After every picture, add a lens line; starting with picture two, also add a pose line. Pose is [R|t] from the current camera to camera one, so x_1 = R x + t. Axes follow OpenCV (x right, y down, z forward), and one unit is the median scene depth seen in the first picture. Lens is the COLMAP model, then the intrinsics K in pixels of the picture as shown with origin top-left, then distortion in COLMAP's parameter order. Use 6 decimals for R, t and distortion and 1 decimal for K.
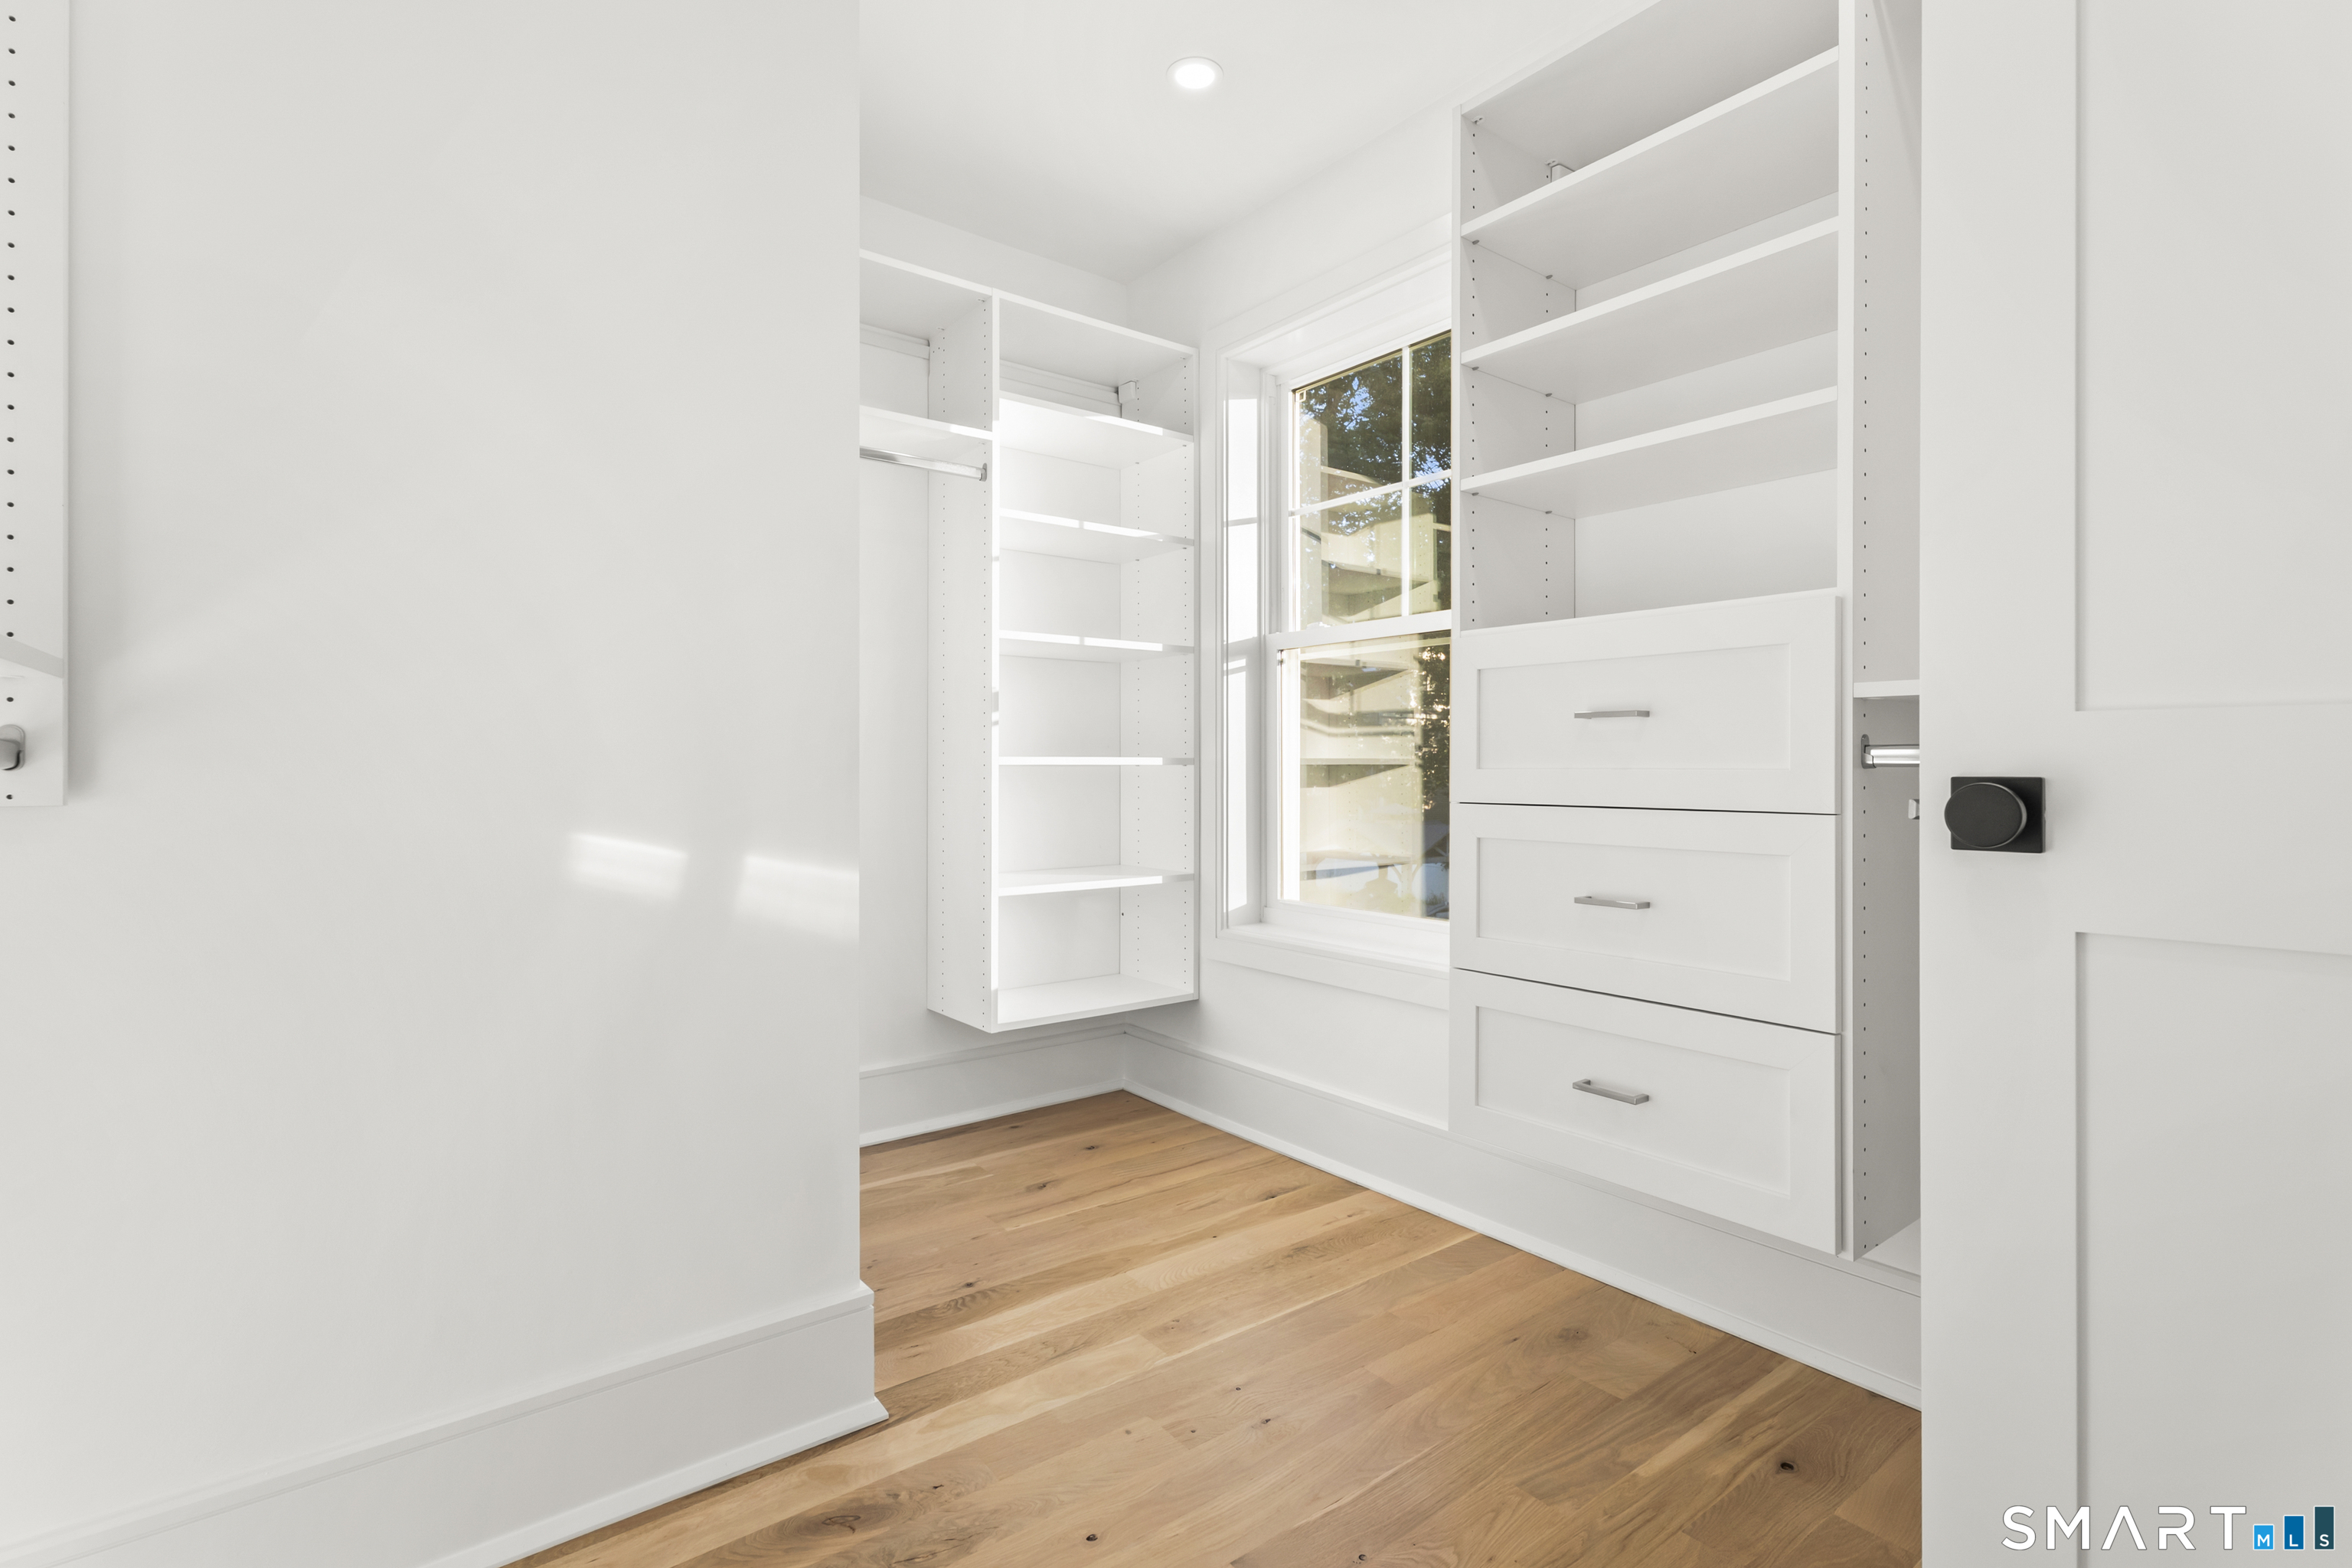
lens RADIAL K [[1103.8, 0, 1178.6], [0, 1103.8, 756.6], [0, 0, 1]] dist [0.004548, 0.000765]
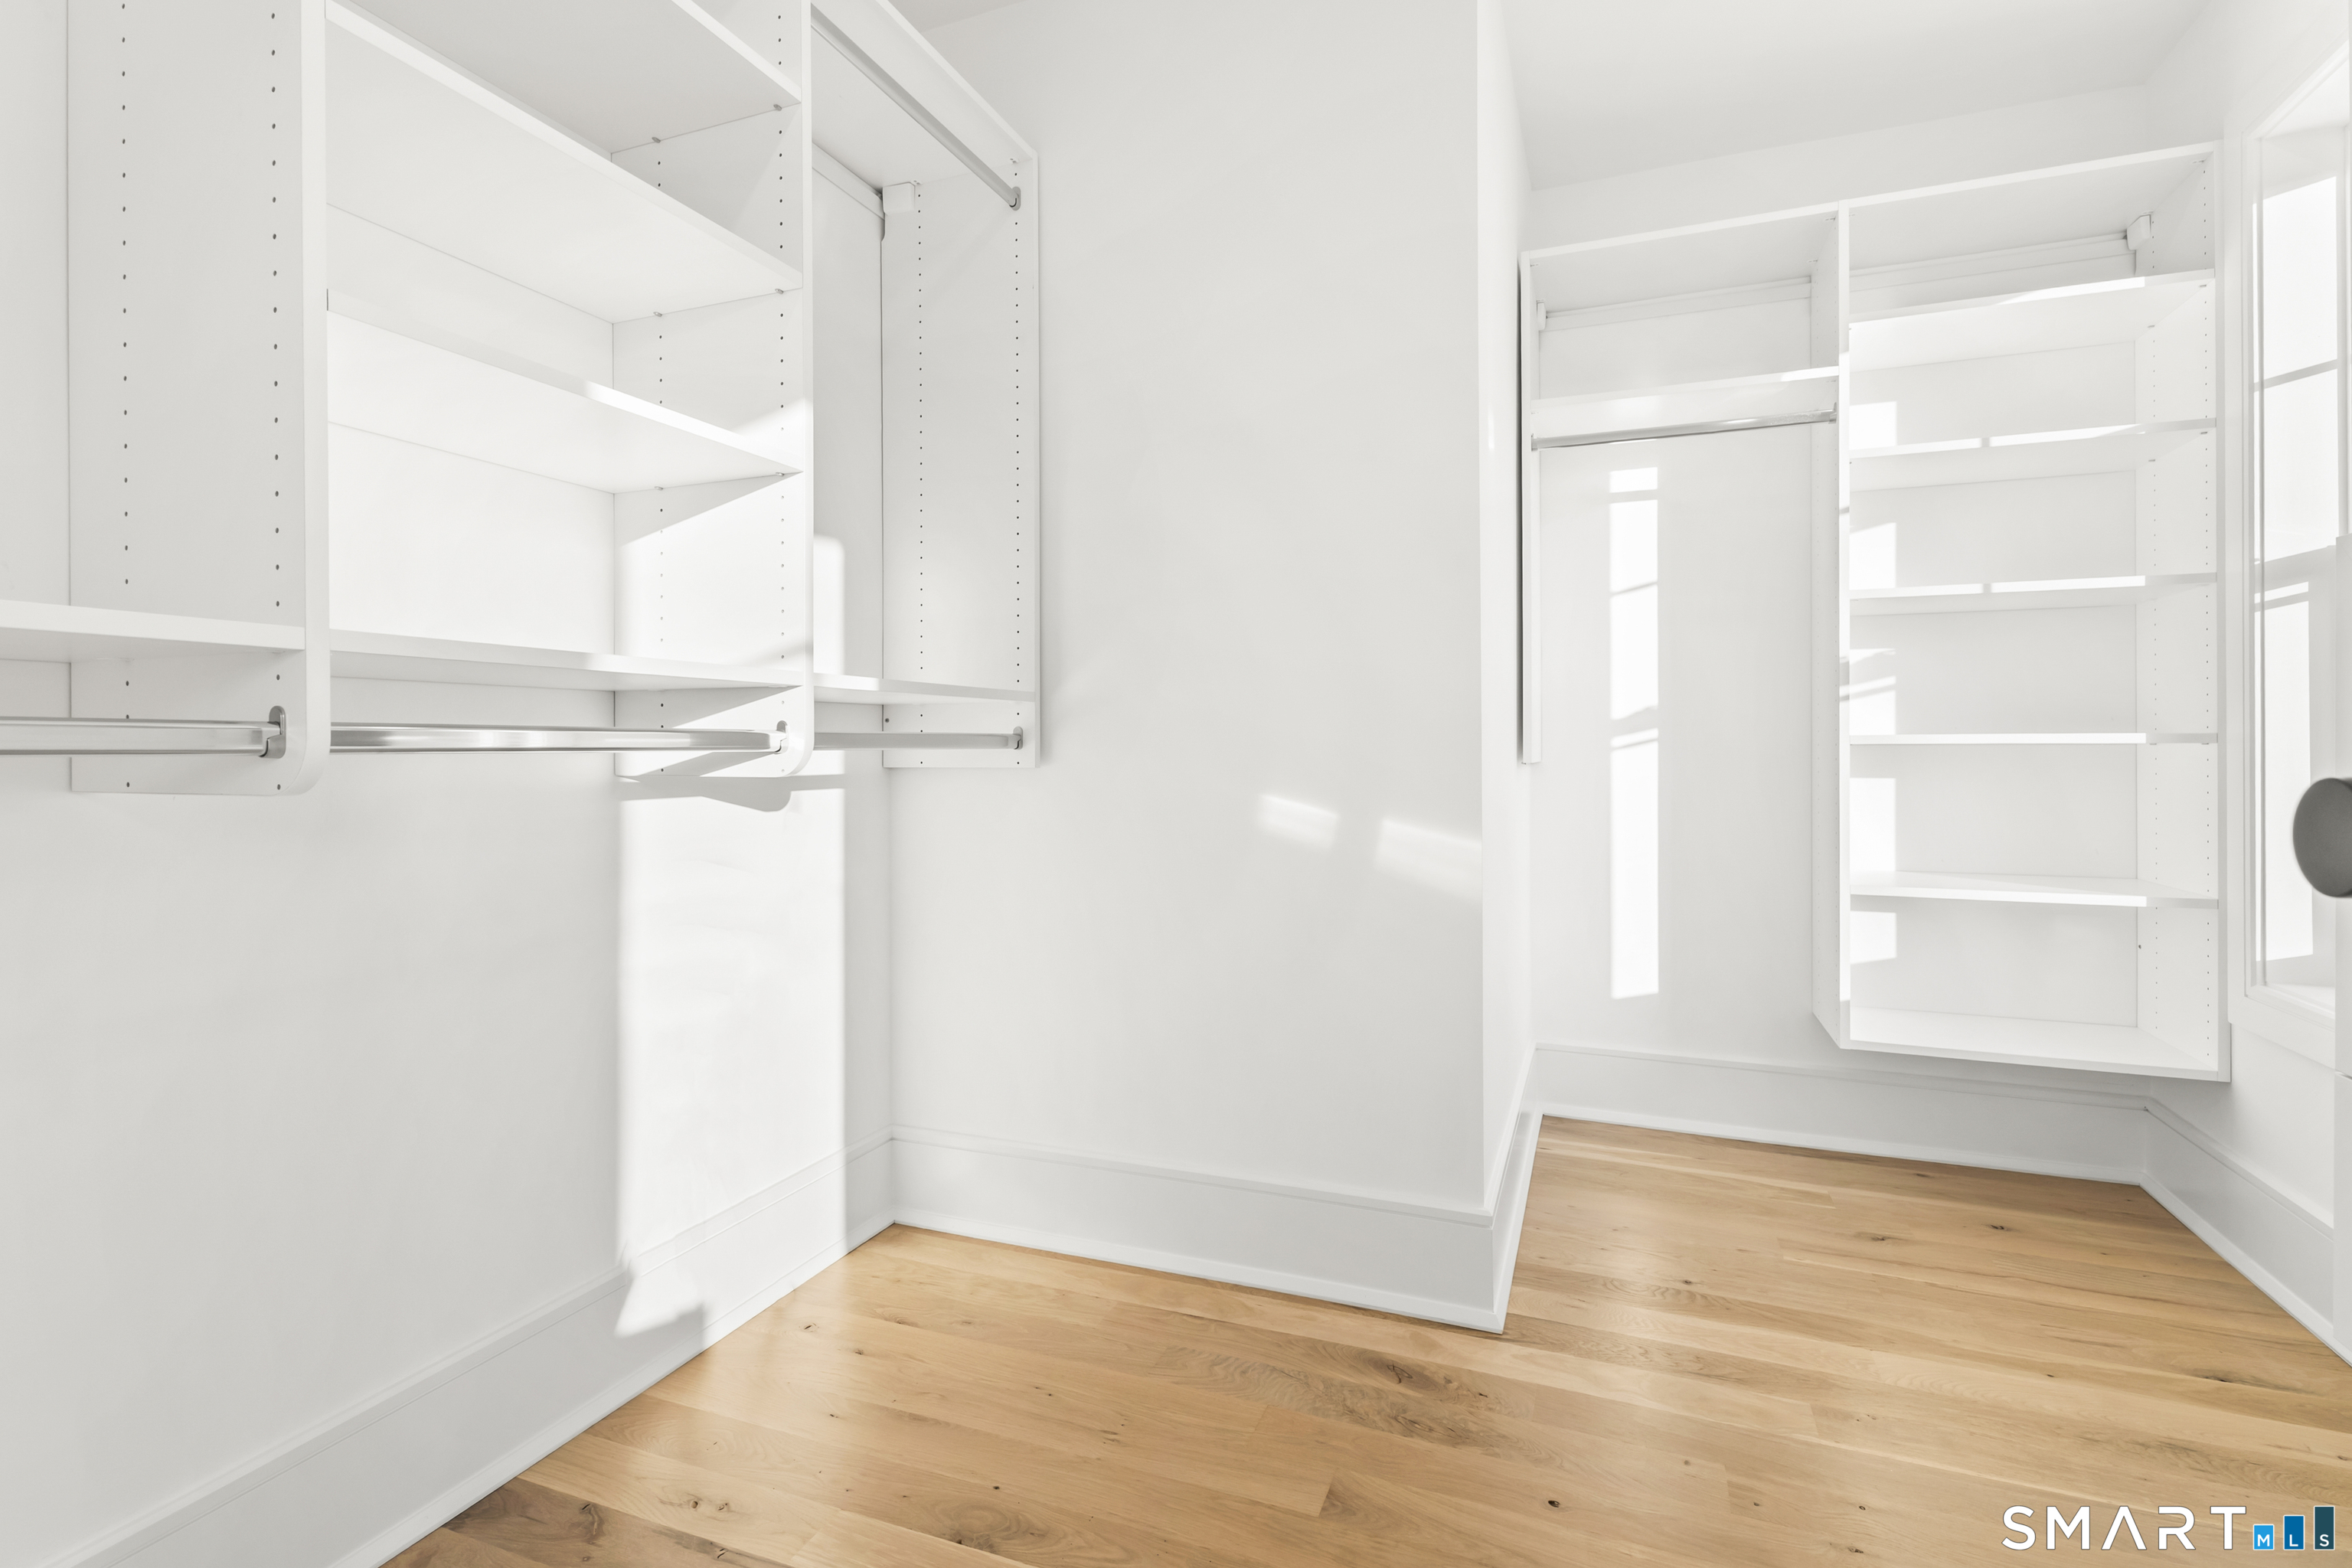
lens RADIAL K [[1111.7, 0, 1171.2], [0, 1111.7, 737.1], [0, 0, 1]] dist [-0.005400, -0.000586]
pose [[0.499968, -0.006348, -0.866021, 0.361096], [0.009787, 0.999951, -0.001680, -0.001865], [0.865989, -0.007636, 0.500005, 0.106736]]
